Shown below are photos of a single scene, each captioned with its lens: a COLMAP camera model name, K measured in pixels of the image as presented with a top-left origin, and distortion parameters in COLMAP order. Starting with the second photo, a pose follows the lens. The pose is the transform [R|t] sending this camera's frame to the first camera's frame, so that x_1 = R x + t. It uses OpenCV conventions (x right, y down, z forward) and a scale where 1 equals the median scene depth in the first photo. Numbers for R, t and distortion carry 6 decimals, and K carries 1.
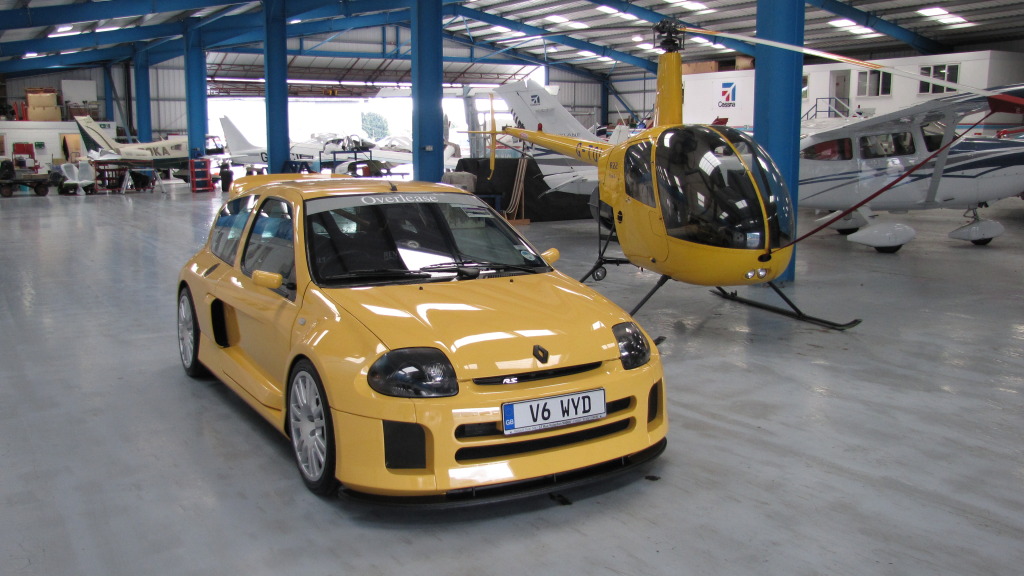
lens RADIAL K [[954.1, 0, 512.0], [0, 954.1, 288.0], [0, 0, 1]] dist [-0.097767, 0.015424]
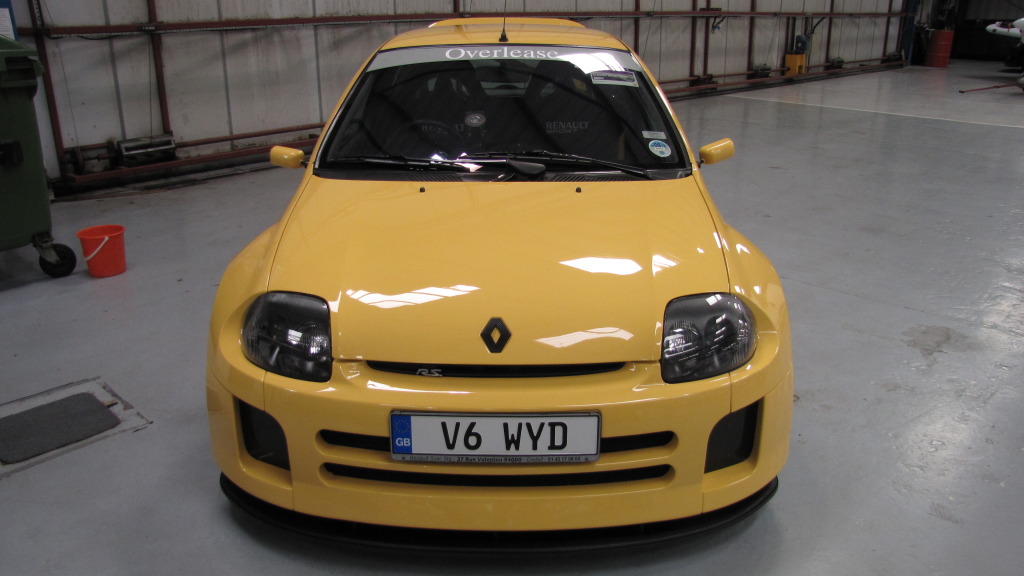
lens RADIAL K [[817.7, 0, 512.0], [0, 817.7, 288.0], [0, 0, 1]] dist [-0.200133, 0.182451]
pose [[0.857058, 0.178759, -0.483214, 0.261840], [-0.078865, 0.972346, 0.219827, -0.066426], [0.509148, -0.150295, 0.847455, 0.556921]]
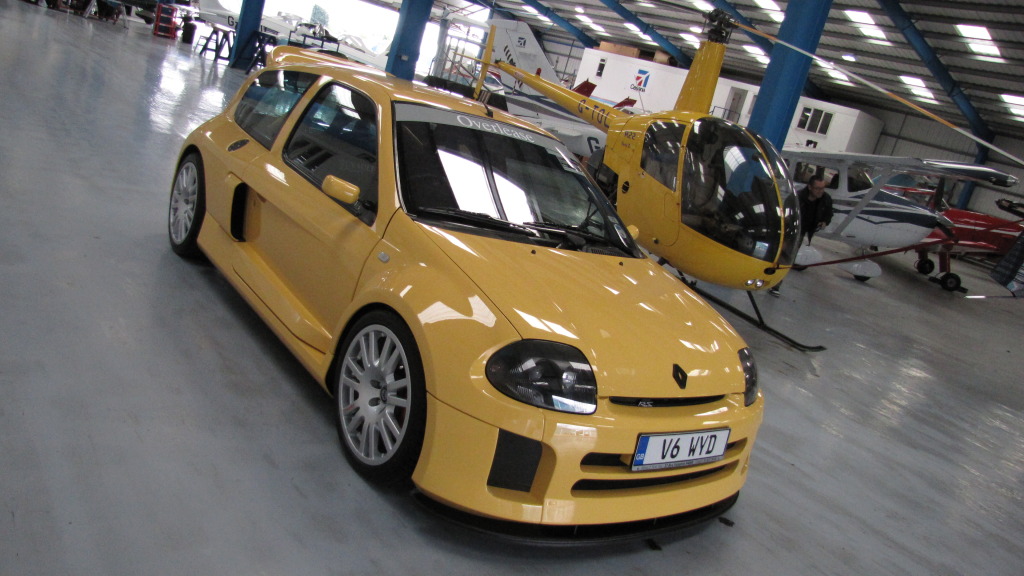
lens RADIAL K [[817.7, 0, 512.0], [0, 817.7, 288.0], [0, 0, 1]] dist [-0.200133, 0.182451]
pose [[0.955592, 0.239641, 0.171510, -0.235181], [-0.256288, 0.963093, 0.082266, -0.023630], [-0.145466, -0.122569, 0.981742, 0.325675]]
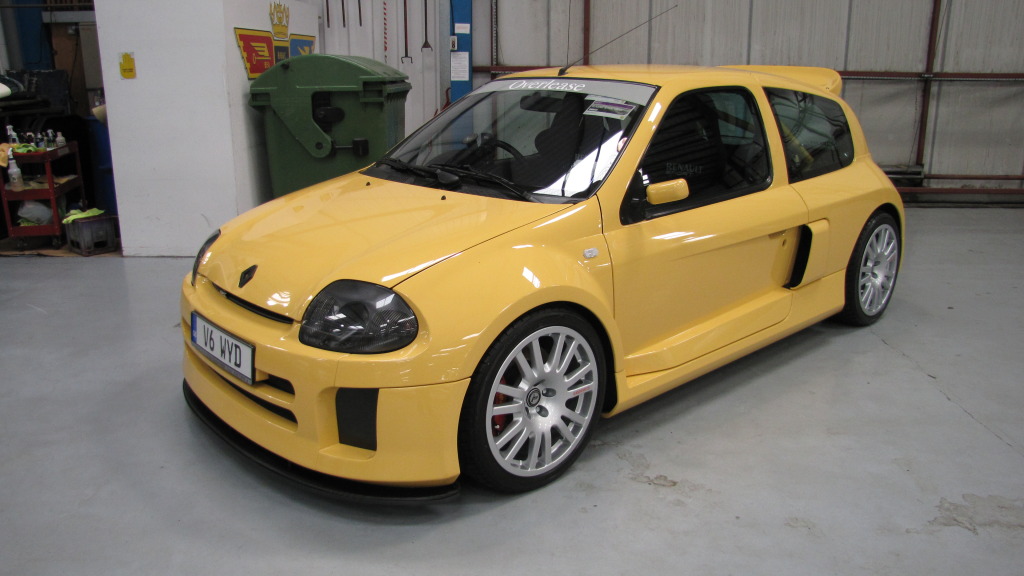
lens RADIAL K [[817.7, 0, 512.0], [0, 817.7, 288.0], [0, 0, 1]] dist [-0.200133, 0.182451]
pose [[0.194919, 0.264047, -0.944609, 0.671861], [-0.139841, 0.960724, 0.239696, -0.106779], [0.970799, 0.085374, 0.224188, 1.013506]]
